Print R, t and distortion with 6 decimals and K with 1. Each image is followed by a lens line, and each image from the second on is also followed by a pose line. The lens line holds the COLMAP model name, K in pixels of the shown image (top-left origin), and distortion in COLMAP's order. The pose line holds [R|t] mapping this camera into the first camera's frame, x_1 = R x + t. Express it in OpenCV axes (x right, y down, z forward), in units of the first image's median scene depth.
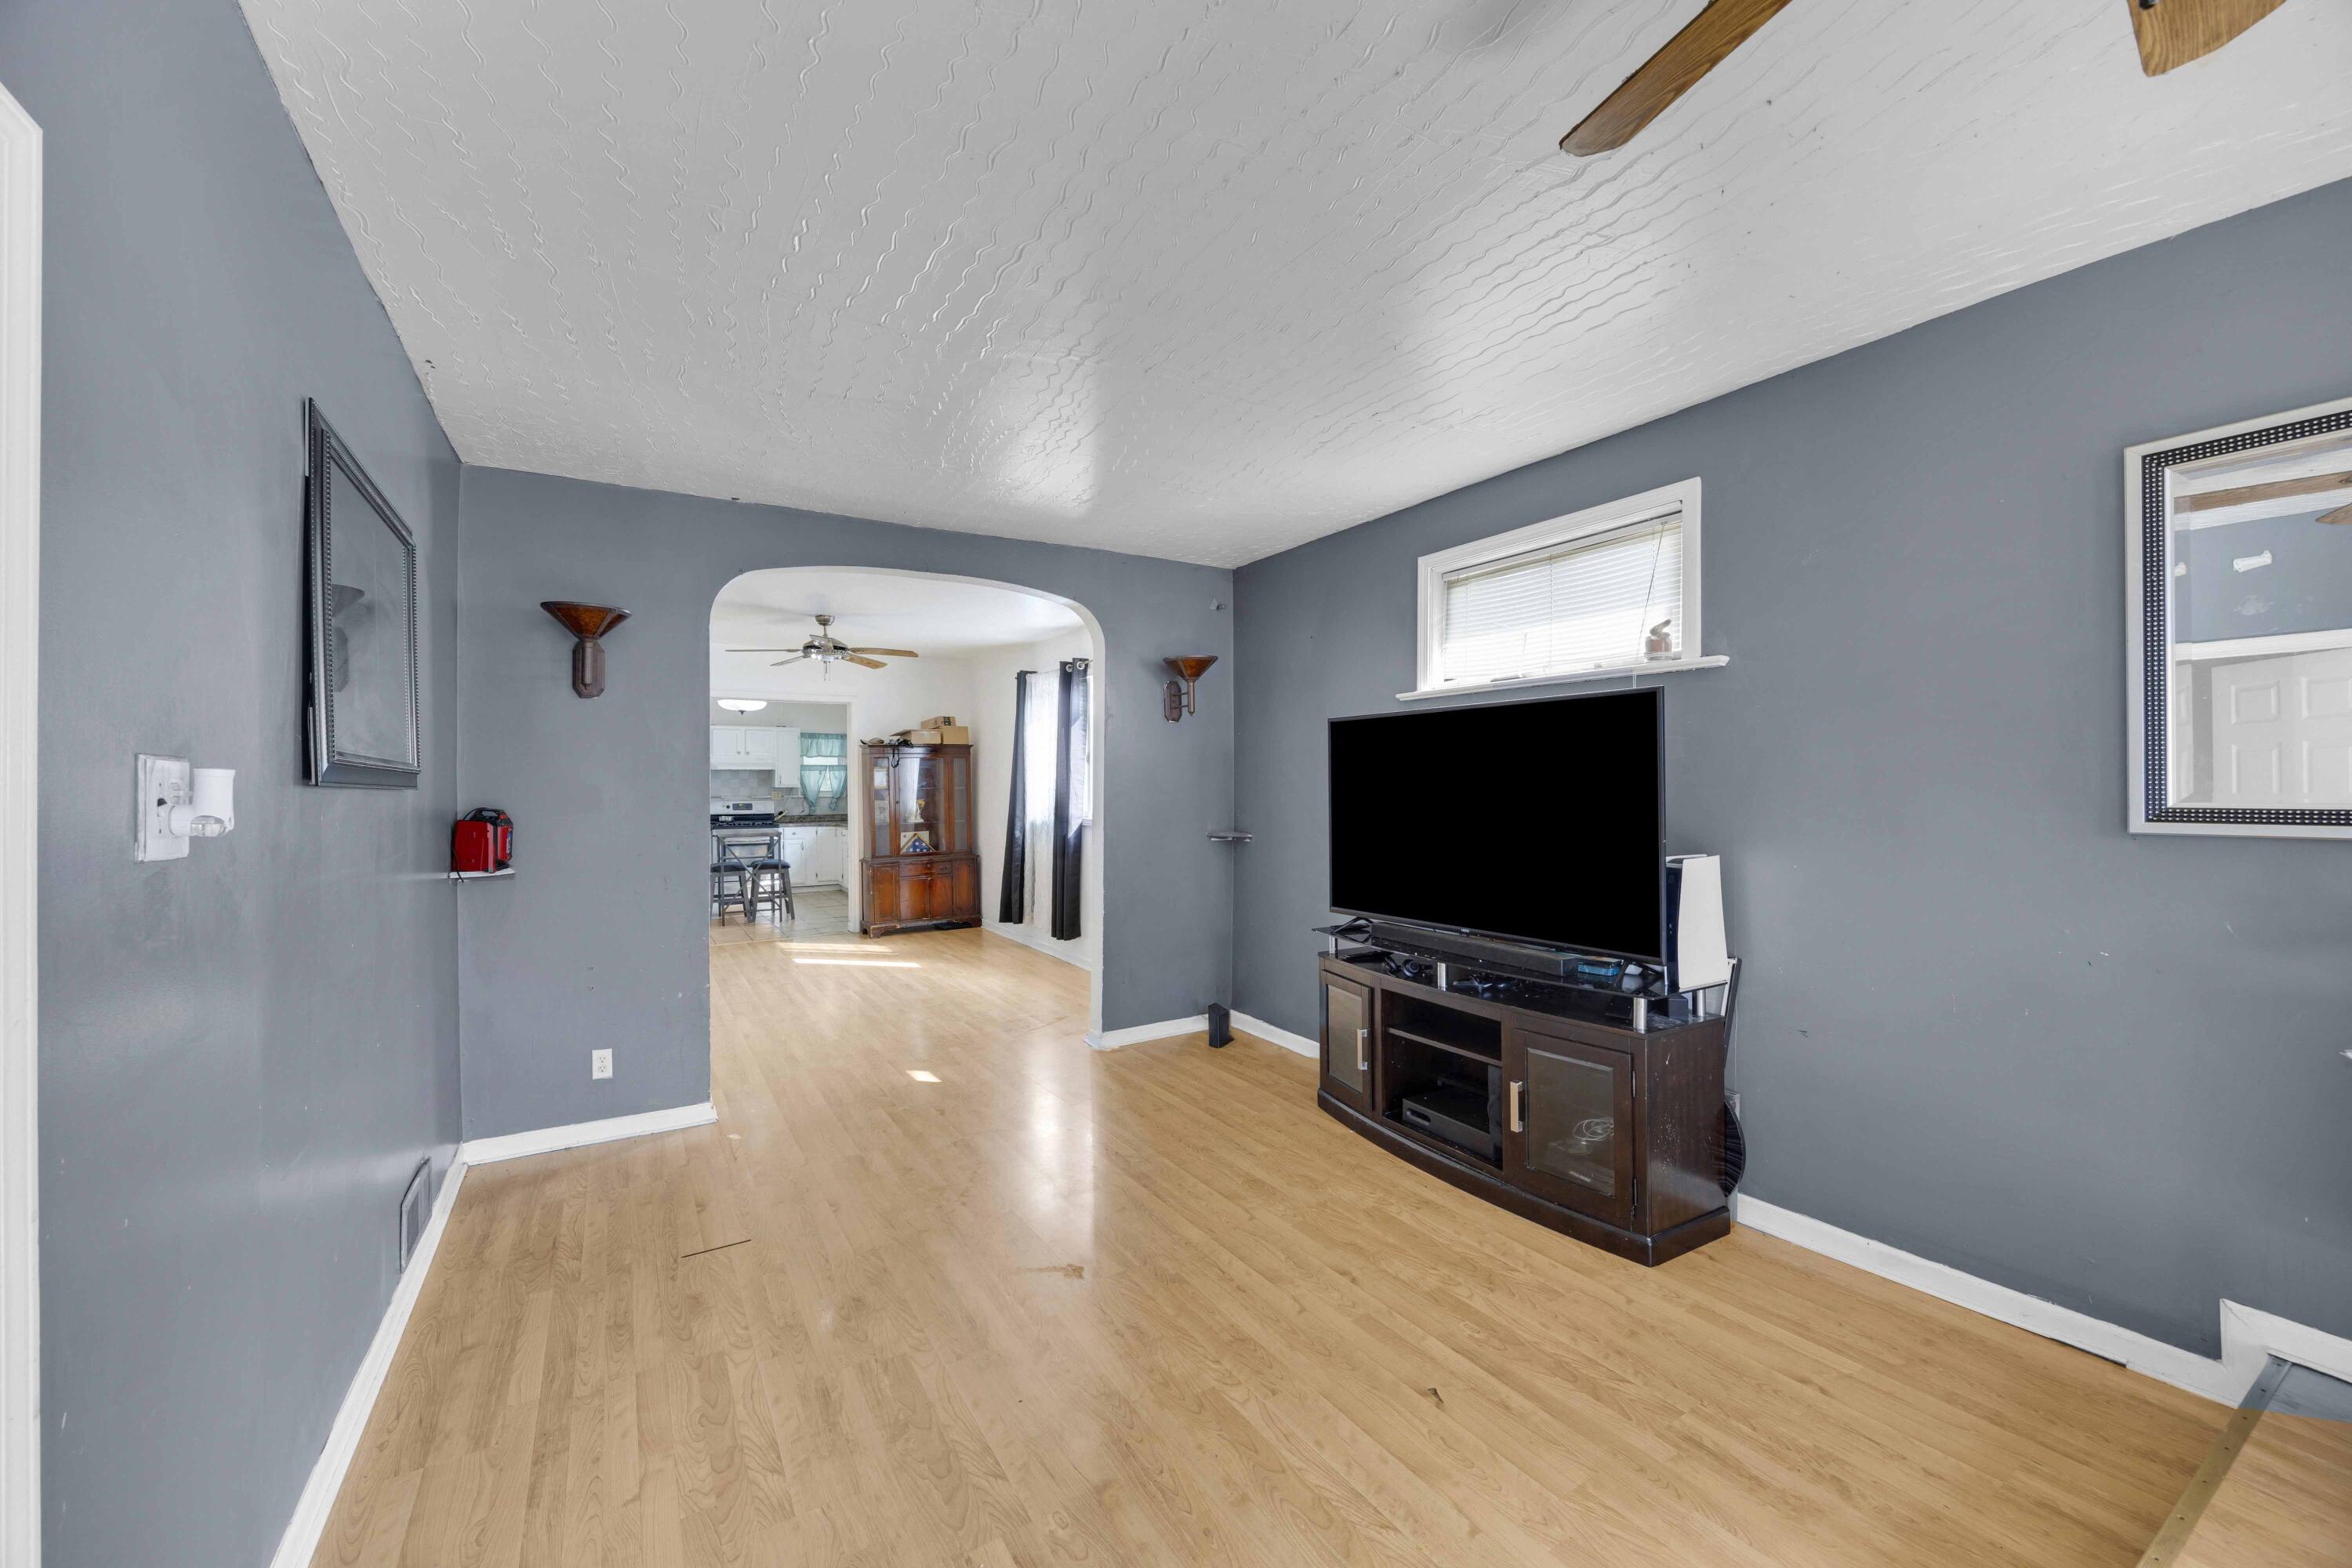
lens RADIAL K [[914.6, 0, 1161.0], [0, 914.6, 784.0], [0, 0, 1]] dist [-0.005716, 0.000020]
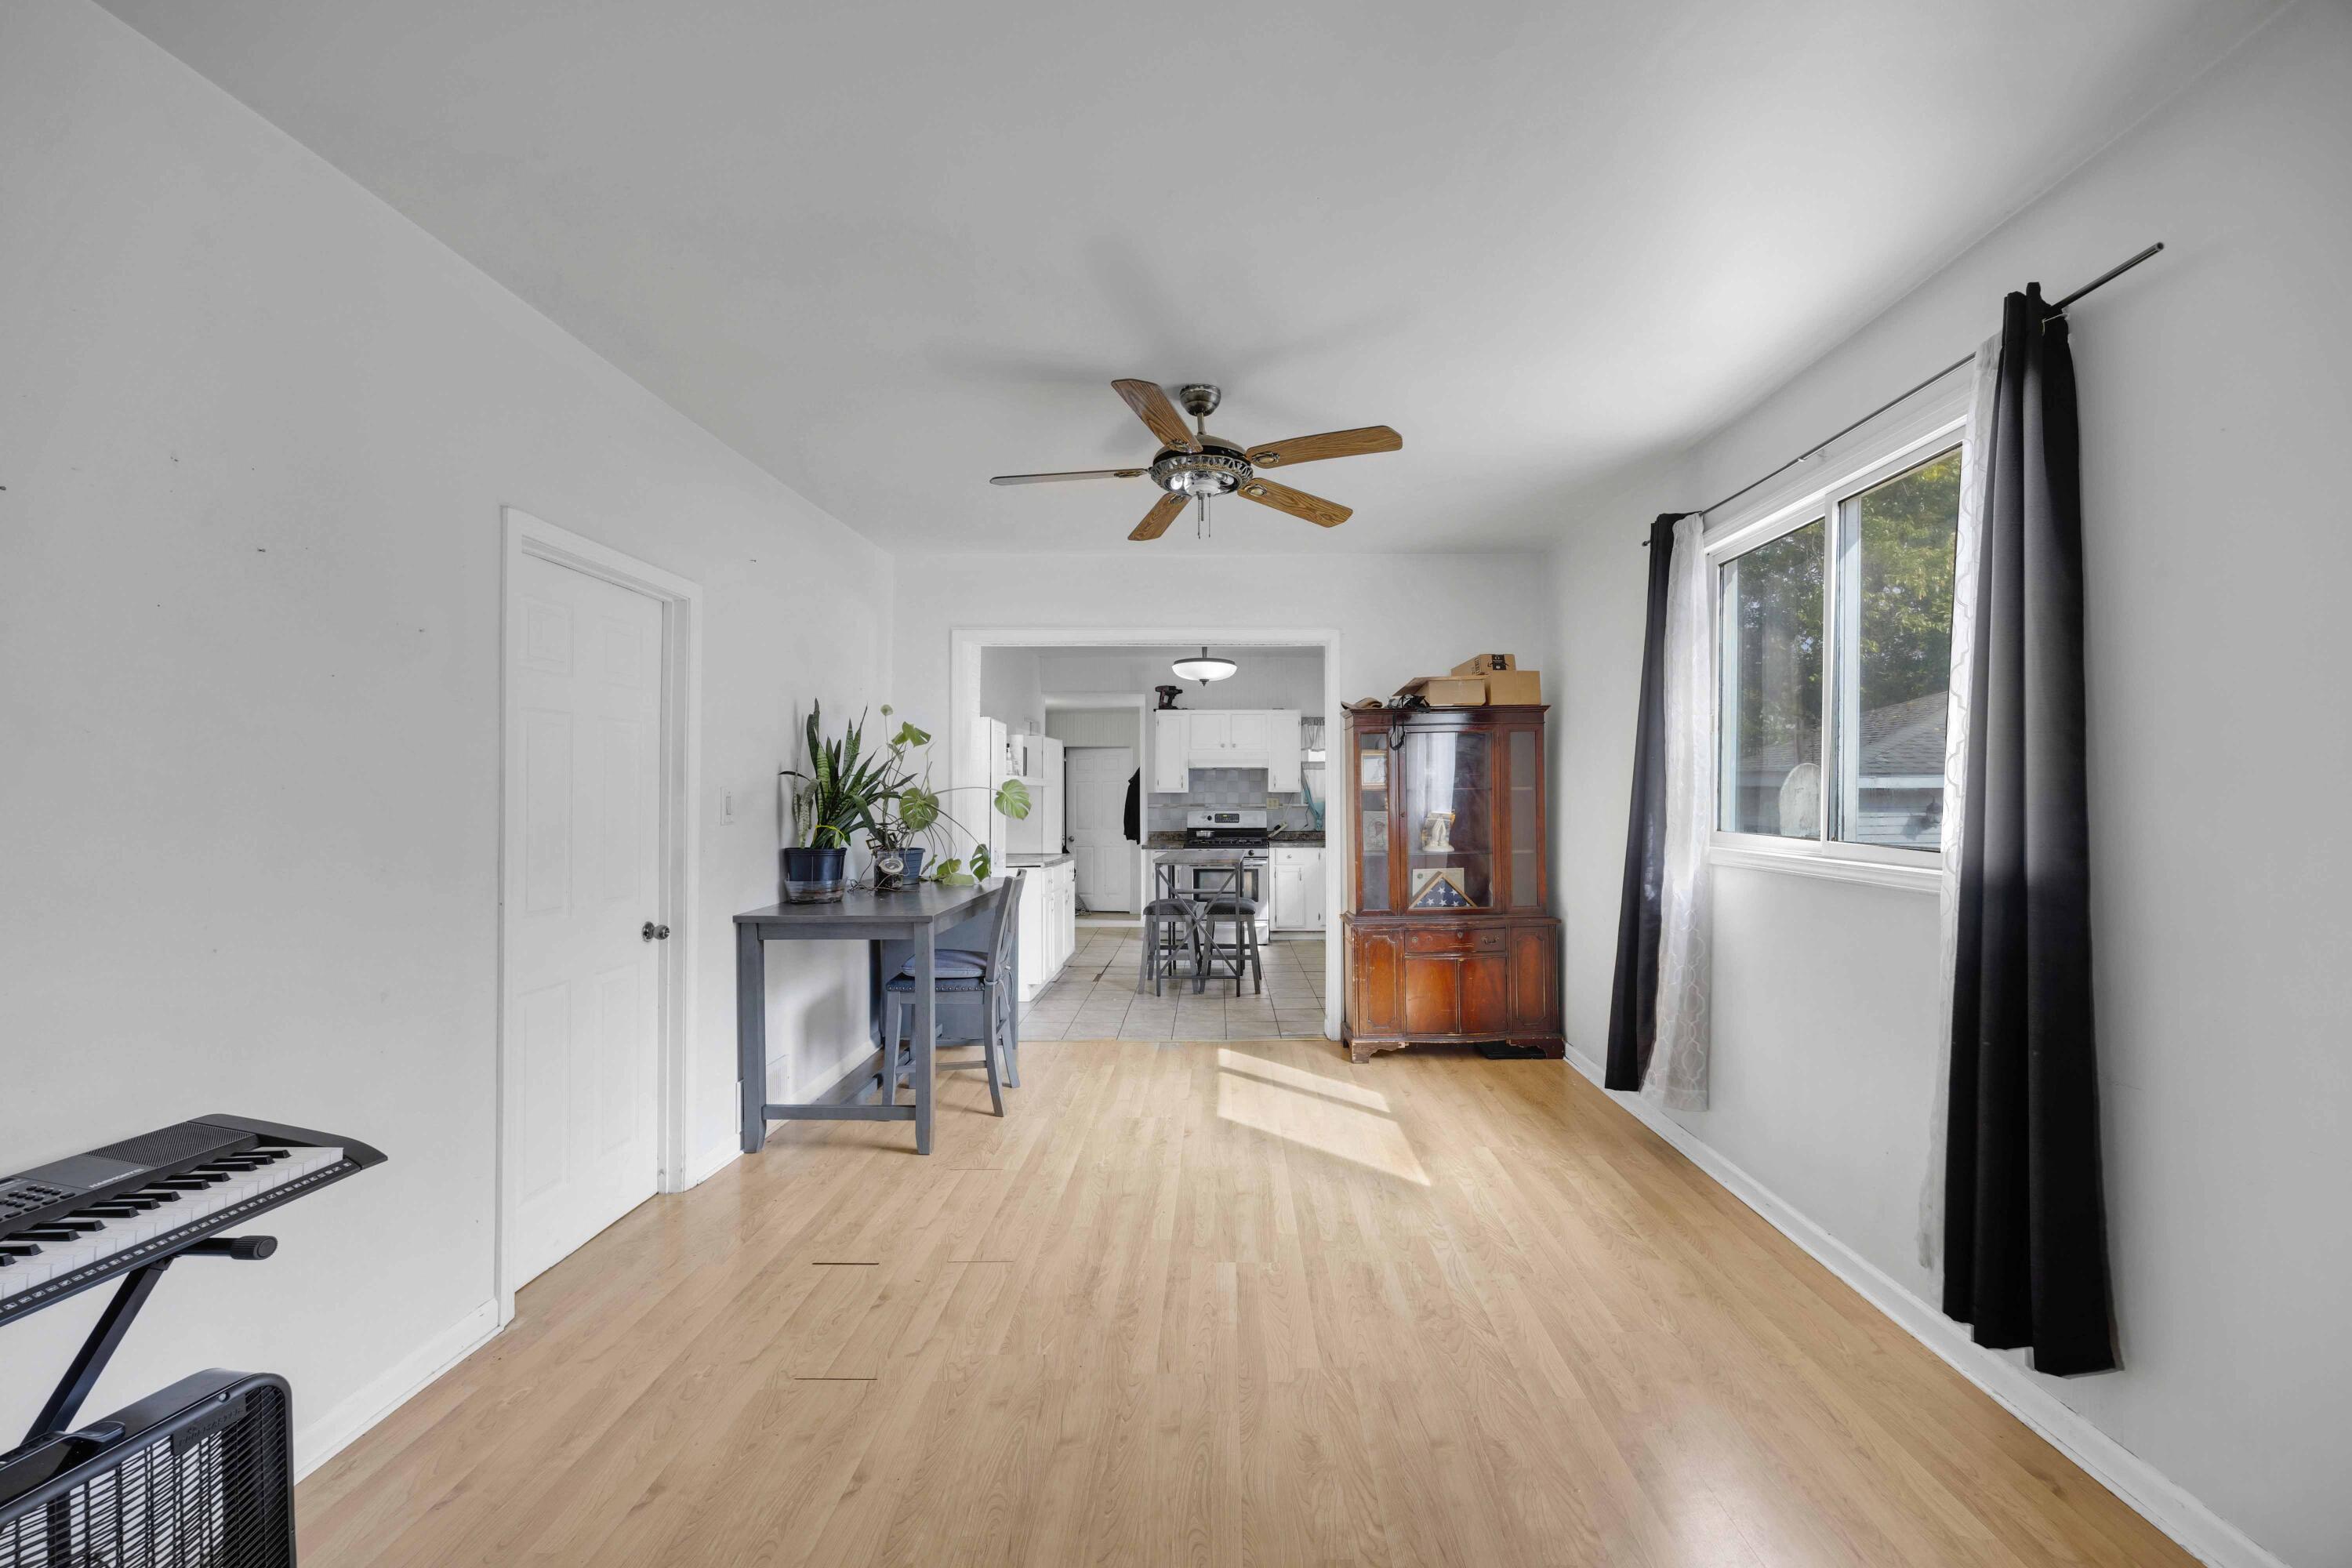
lens RADIAL K [[914.6, 0, 1196.8], [0, 914.6, 804.4], [0, 0, 1]] dist [-0.005716, 0.000020]
pose [[0.839304, 0.007497, -0.543611, -0.202894], [-0.003308, 0.999957, 0.008682, 0.020923], [0.543652, -0.005489, 0.839293, 1.008879]]
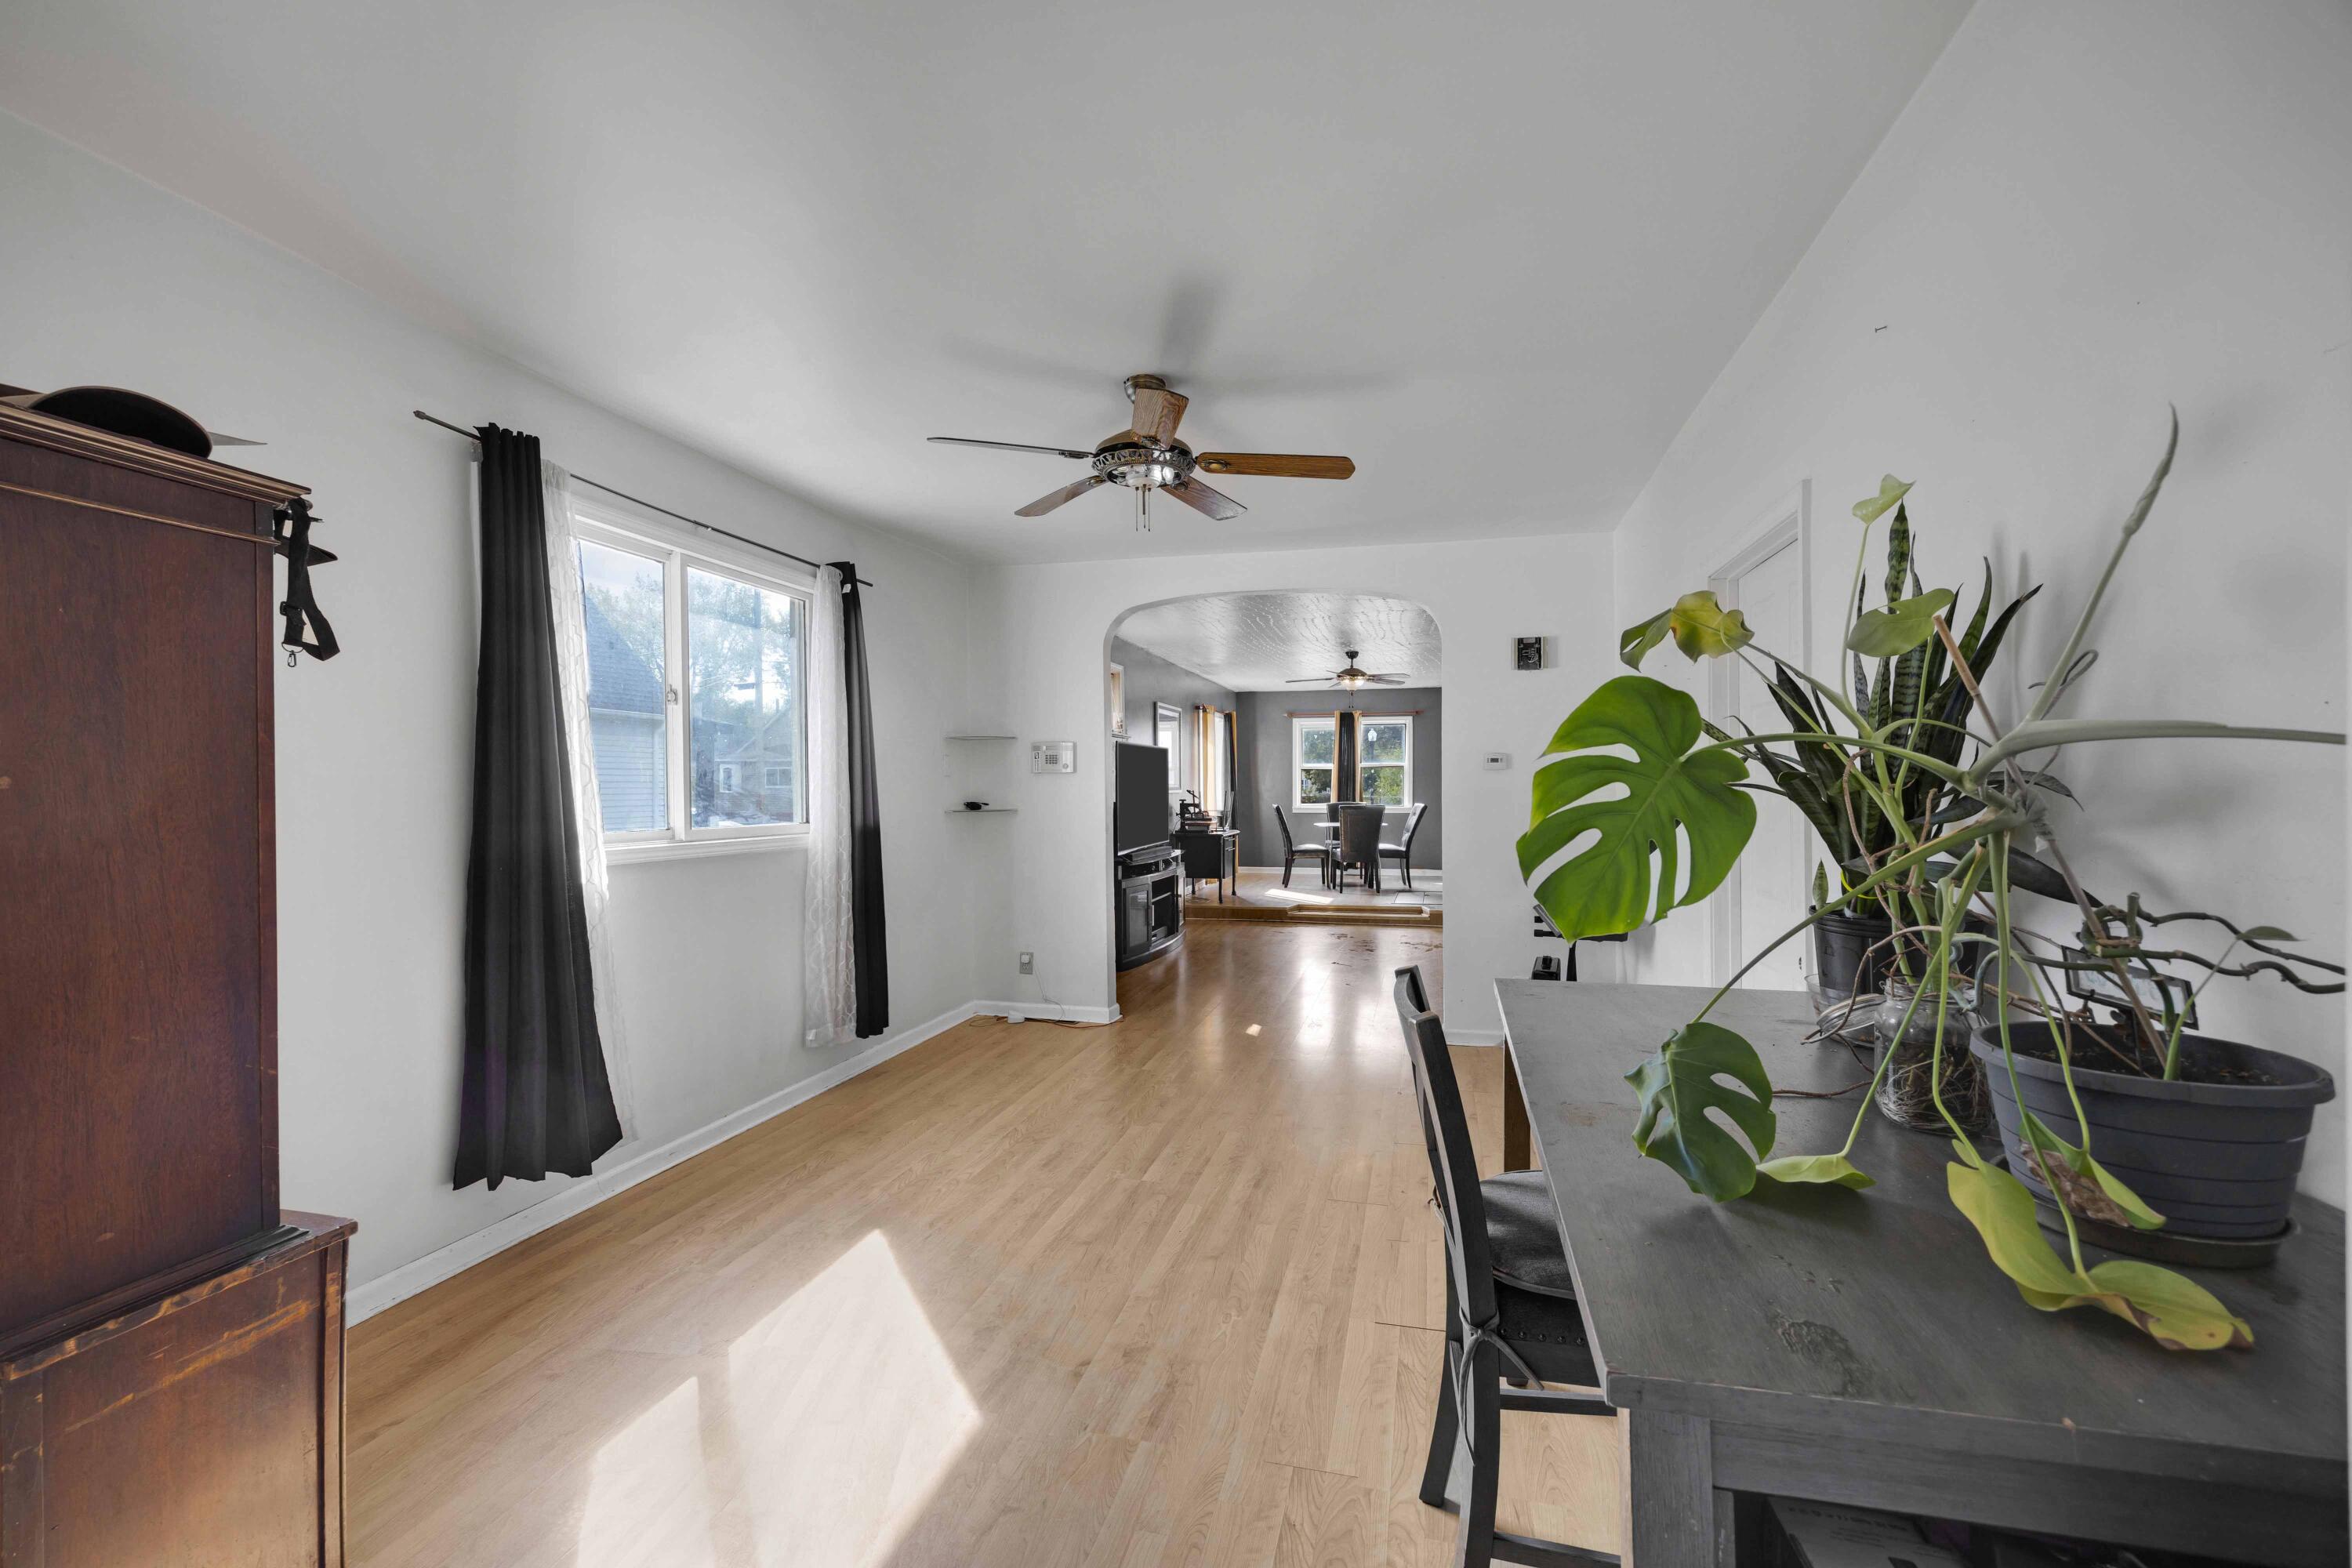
lens RADIAL K [[914.6, 0, 1189.1], [0, 914.6, 787.8], [0, 0, 1]] dist [-0.005716, 0.000020]
pose [[-0.692189, 0.008141, 0.721670, -1.110597], [0.010327, 0.999946, -0.001375, 0.017132], [-0.721642, 0.006501, -0.692236, 2.058846]]
